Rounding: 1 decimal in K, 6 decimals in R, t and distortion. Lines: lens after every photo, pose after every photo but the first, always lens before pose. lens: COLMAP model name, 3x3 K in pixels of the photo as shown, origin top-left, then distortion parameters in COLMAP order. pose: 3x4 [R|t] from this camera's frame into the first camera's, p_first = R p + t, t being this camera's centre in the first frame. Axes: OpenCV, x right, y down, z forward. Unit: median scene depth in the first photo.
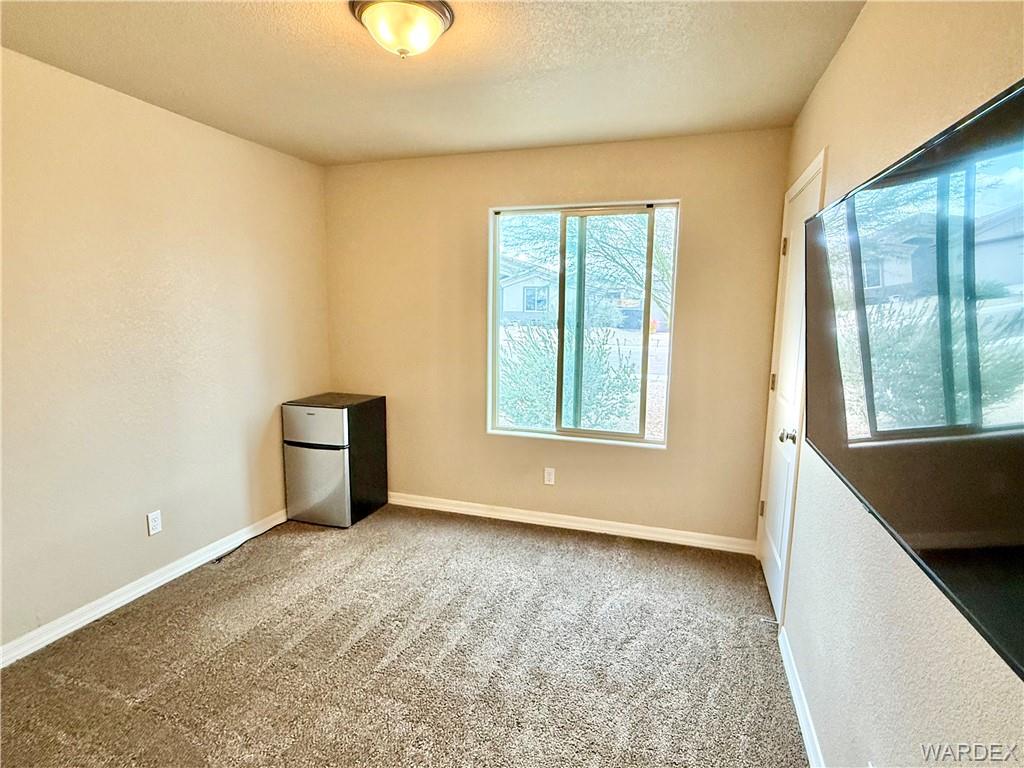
lens RADIAL K [[565.5, 0, 508.7], [0, 565.5, 383.7], [0, 0, 1]] dist [0.020290, 0.000083]
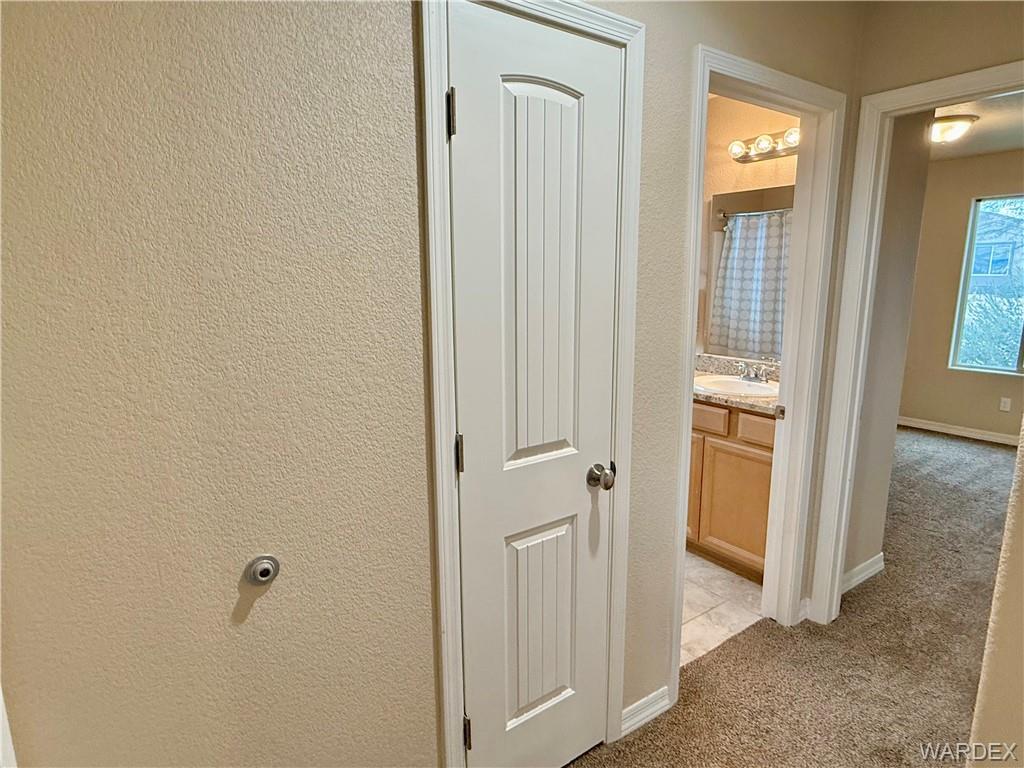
lens RADIAL K [[572.4, 0, 509.5], [0, 572.4, 381.7], [0, 0, 1]] dist [-0.002137, -0.001019]
pose [[0.803671, 0.095684, -0.587331, -0.076974], [-0.068617, 0.995305, 0.068256, 0.102347], [0.591105, -0.014555, 0.806463, -0.721535]]
